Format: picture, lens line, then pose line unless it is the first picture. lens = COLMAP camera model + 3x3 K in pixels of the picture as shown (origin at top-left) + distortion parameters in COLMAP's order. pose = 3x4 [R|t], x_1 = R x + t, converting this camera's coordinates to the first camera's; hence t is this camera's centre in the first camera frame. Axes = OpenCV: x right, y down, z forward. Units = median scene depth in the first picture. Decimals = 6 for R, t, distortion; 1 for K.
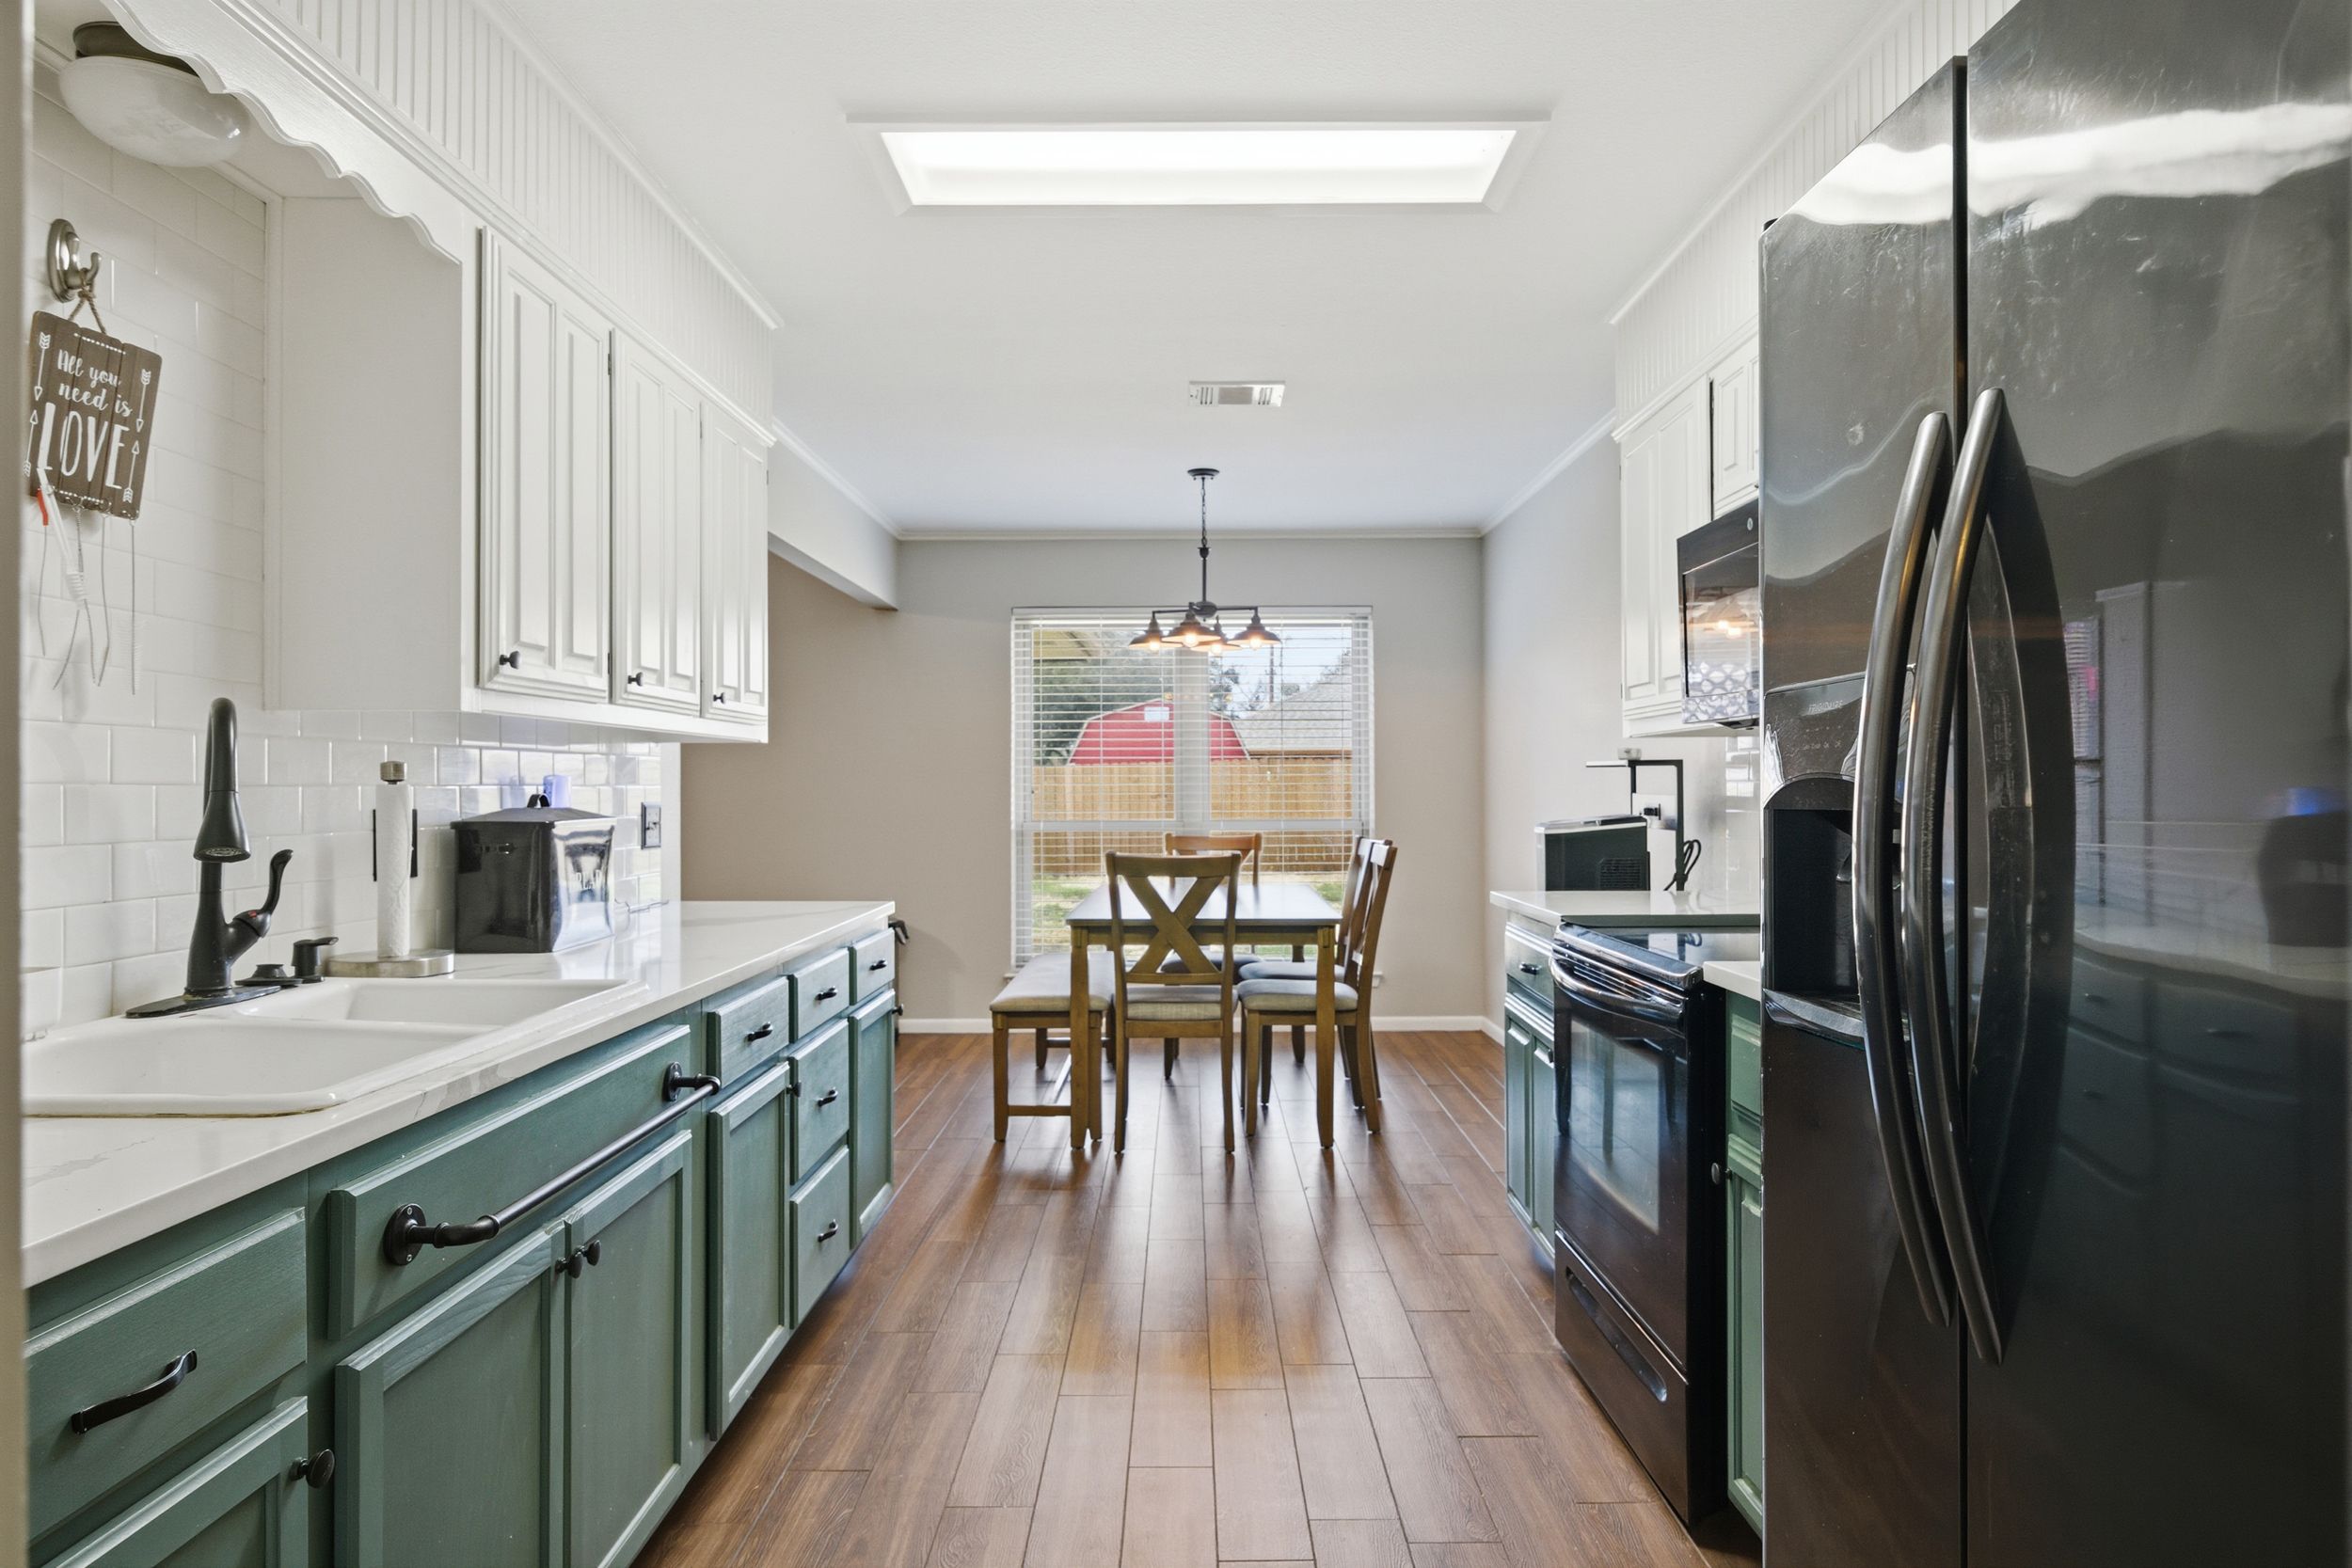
lens RADIAL K [[1364.2, 0, 1176.0], [0, 1364.2, 784.0], [0, 0, 1]] dist [0.003806, -0.000663]
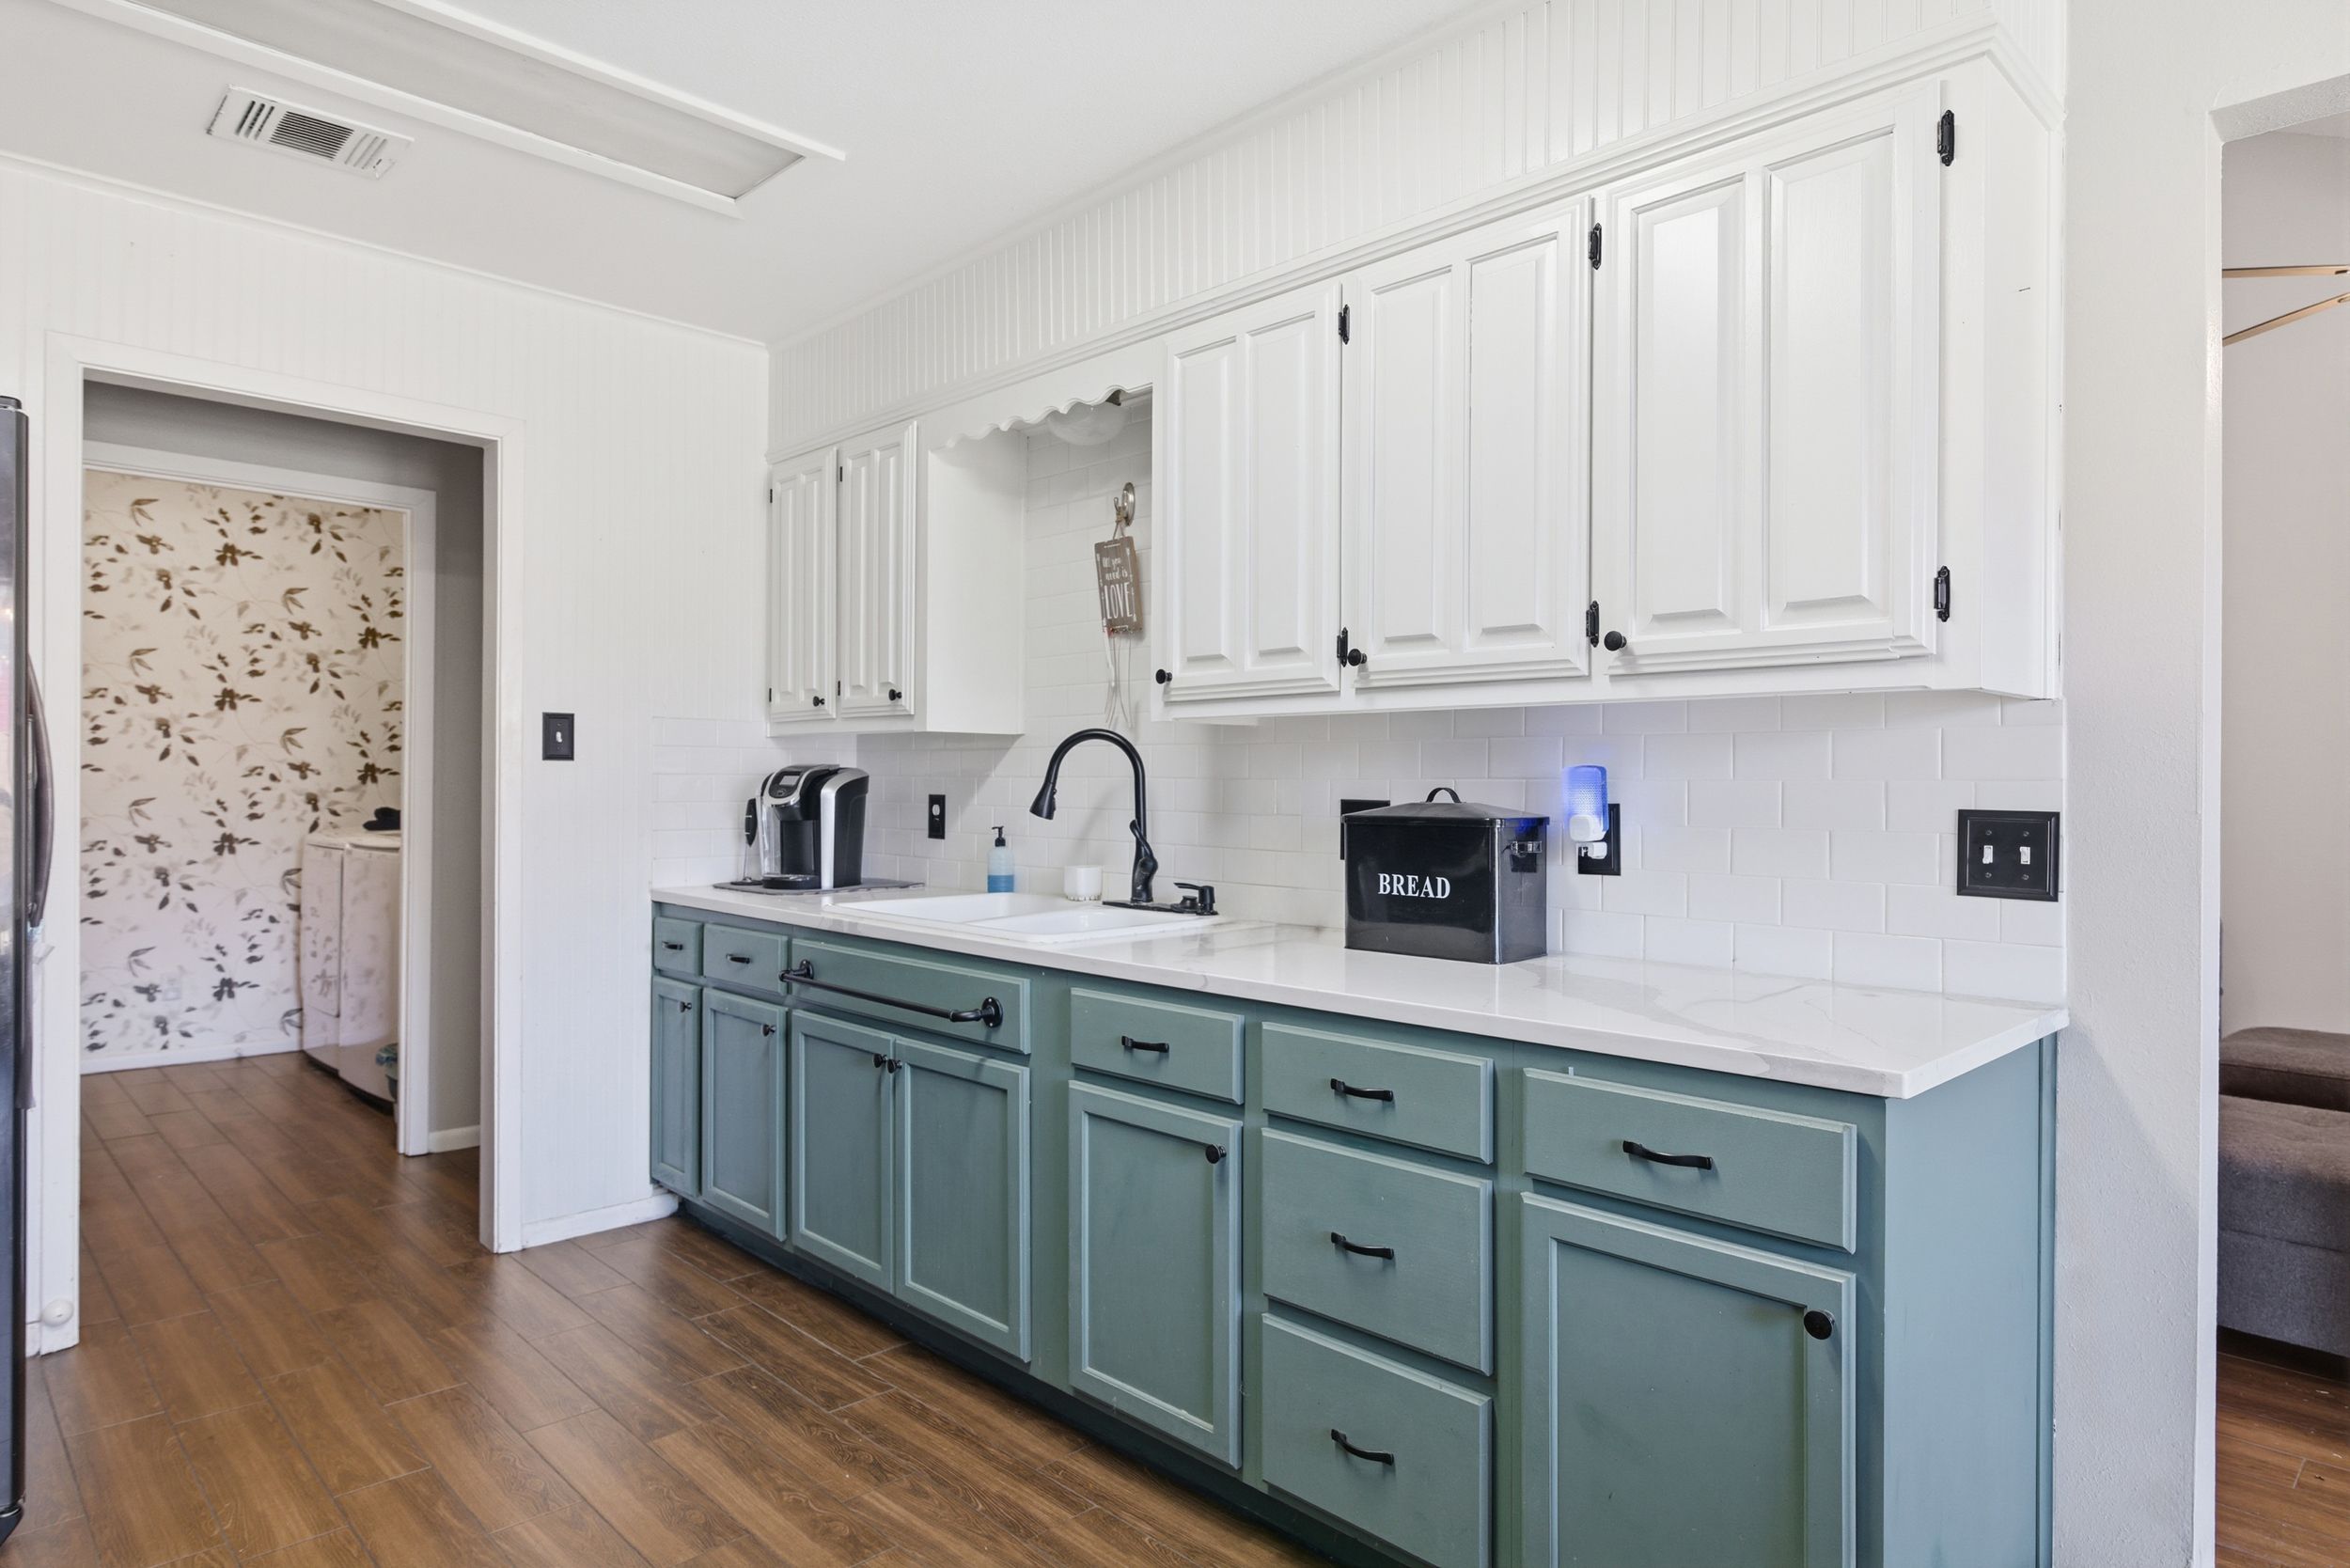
lens RADIAL K [[1363.2, 0, 1175.0], [0, 1363.2, 784.0], [0, 0, 1]] dist [0.003806, -0.000663]
pose [[-0.715008, -0.004431, -0.699103, 0.361247], [-0.003974, 0.999990, -0.002275, 0.007424], [0.699105, 0.001151, -0.715018, 1.840471]]
